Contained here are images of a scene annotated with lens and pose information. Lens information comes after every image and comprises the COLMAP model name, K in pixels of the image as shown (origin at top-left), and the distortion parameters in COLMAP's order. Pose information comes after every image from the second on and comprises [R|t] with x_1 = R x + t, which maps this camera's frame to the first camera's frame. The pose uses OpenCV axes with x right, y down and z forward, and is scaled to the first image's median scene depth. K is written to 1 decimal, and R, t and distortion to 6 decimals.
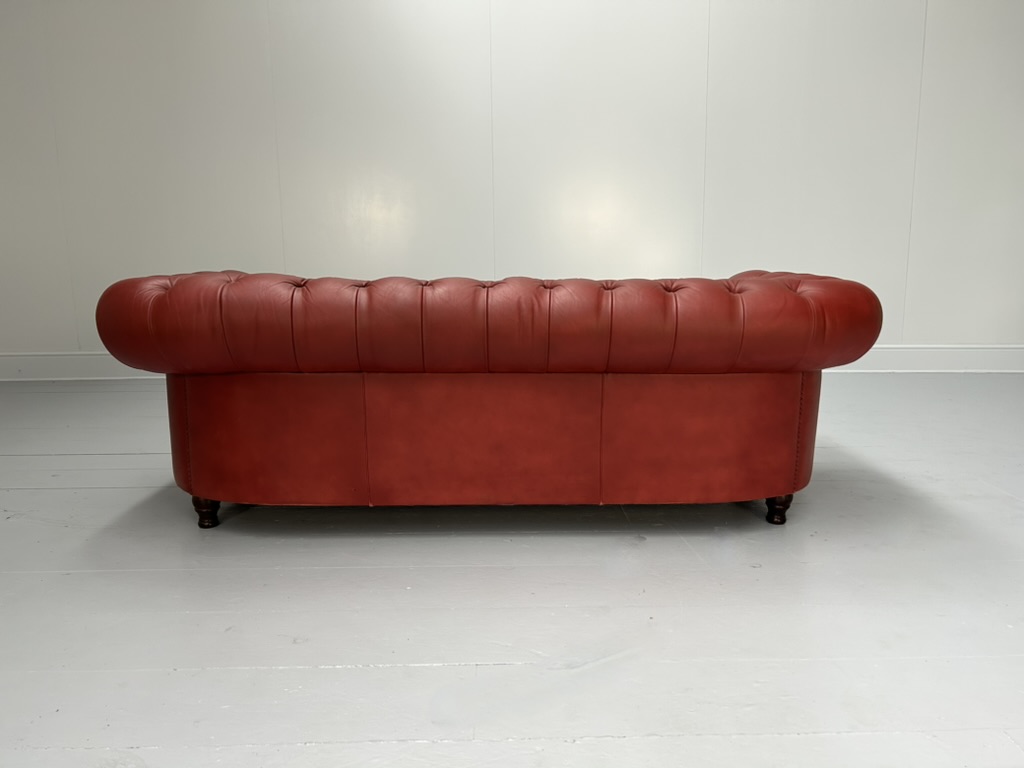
lens RADIAL K [[776.2, 0, 512.3], [0, 776.2, 391.8], [0, 0, 1]] dist [0.045087, -0.053537]
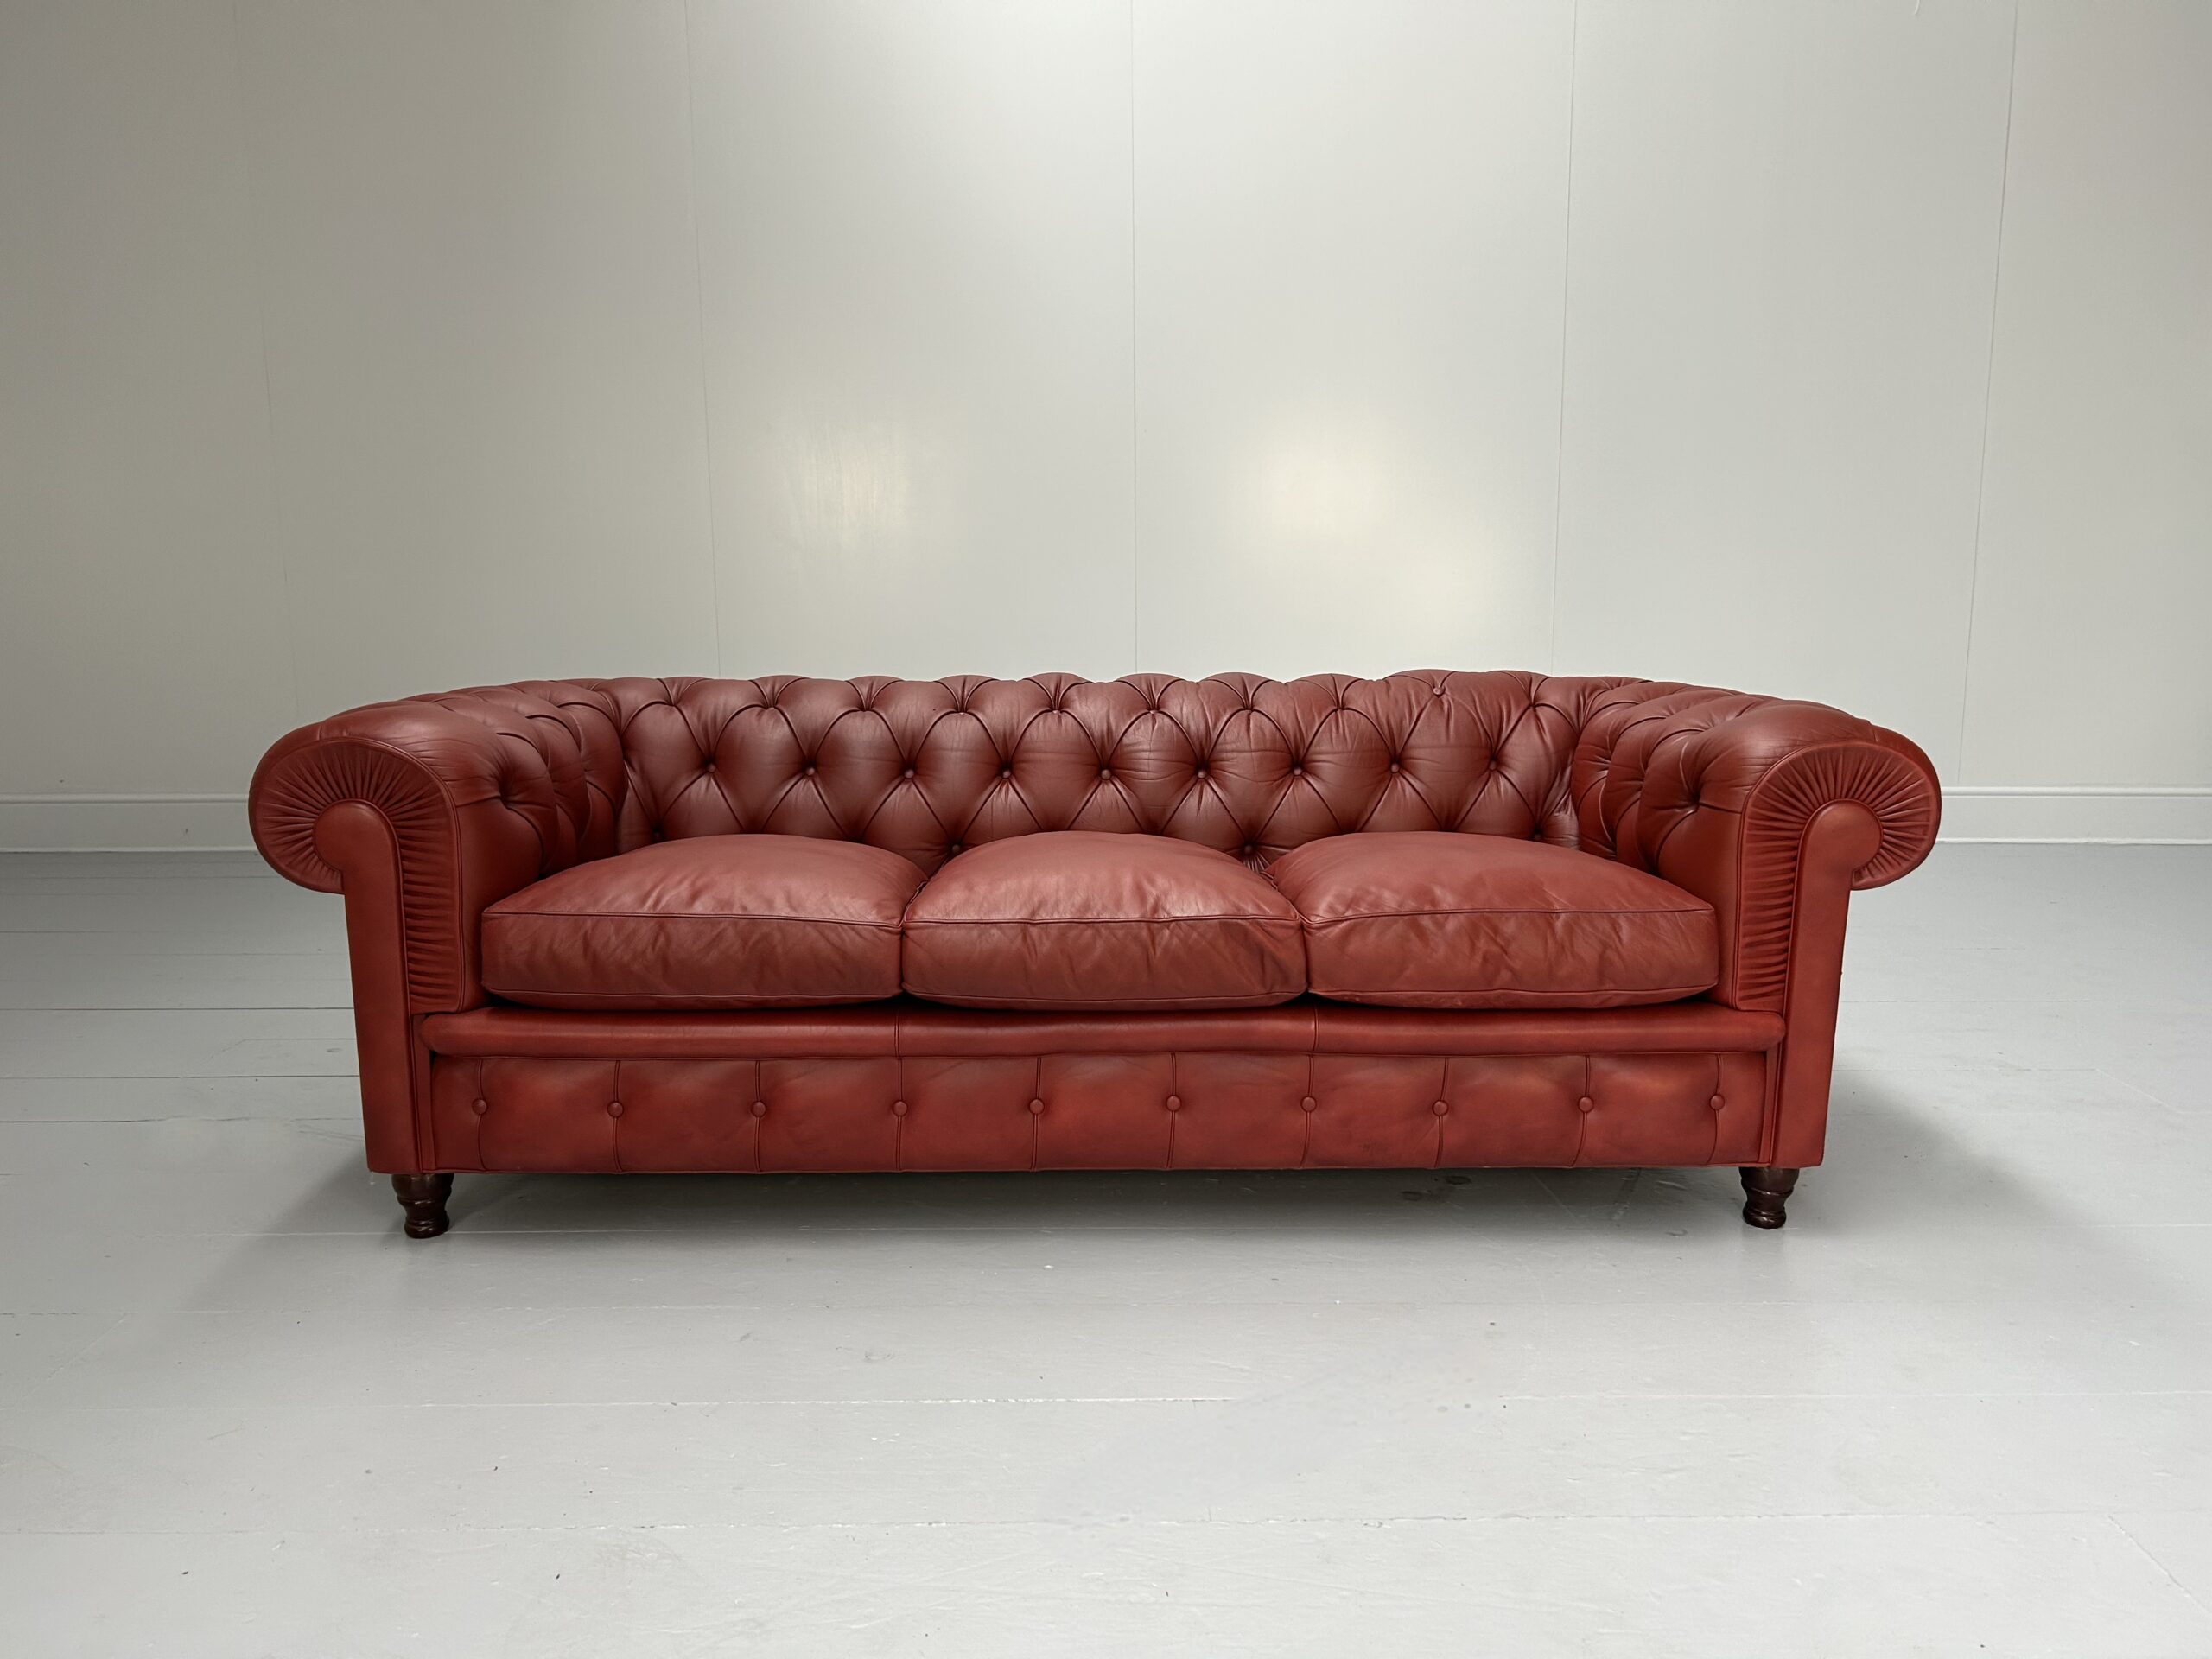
lens RADIAL K [[1676.8, 0, 1104.2], [0, 1676.8, 833.9], [0, 0, 1]] dist [0.045087, -0.053537]
pose [[0.999932, 0.004424, -0.010751, -0.099936], [-0.004545, 0.999927, -0.011186, -0.053314], [0.010701, 0.011234, 0.999880, -0.245625]]
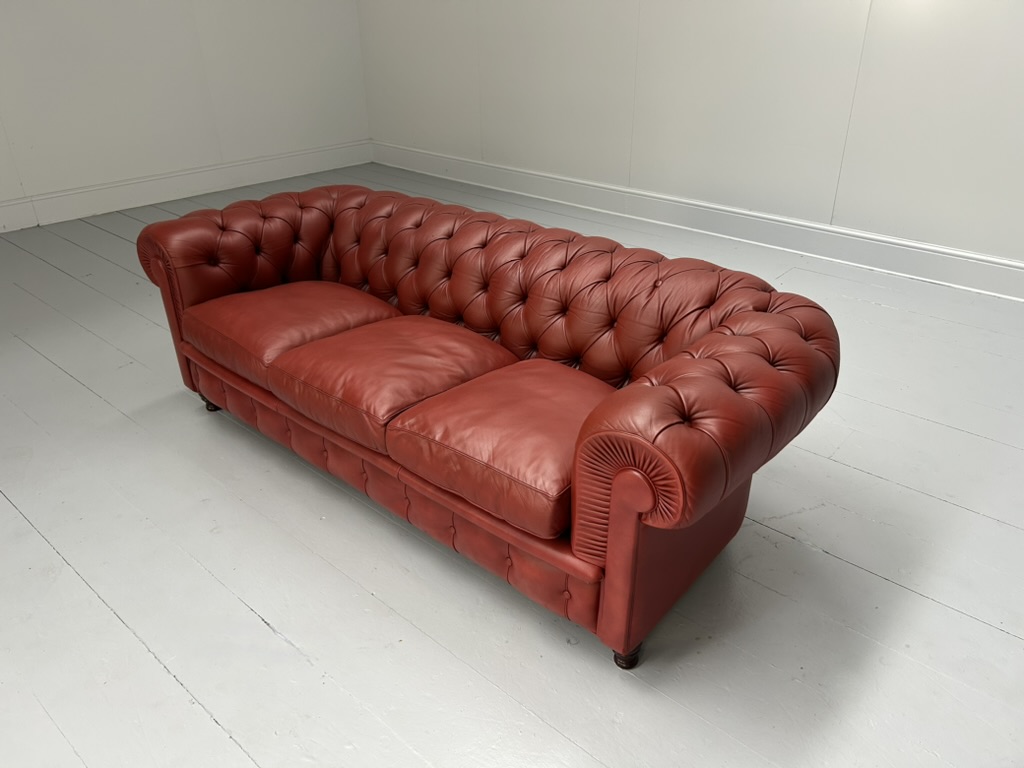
lens RADIAL K [[776.2, 0, 519.5], [0, 776.2, 382.2], [0, 0, 1]] dist [0.045087, -0.053537]
pose [[0.734618, 0.317266, -0.599733, 0.976500], [-0.111198, 0.928281, 0.354865, -0.546014], [0.669307, -0.194001, 0.717211, 0.411763]]
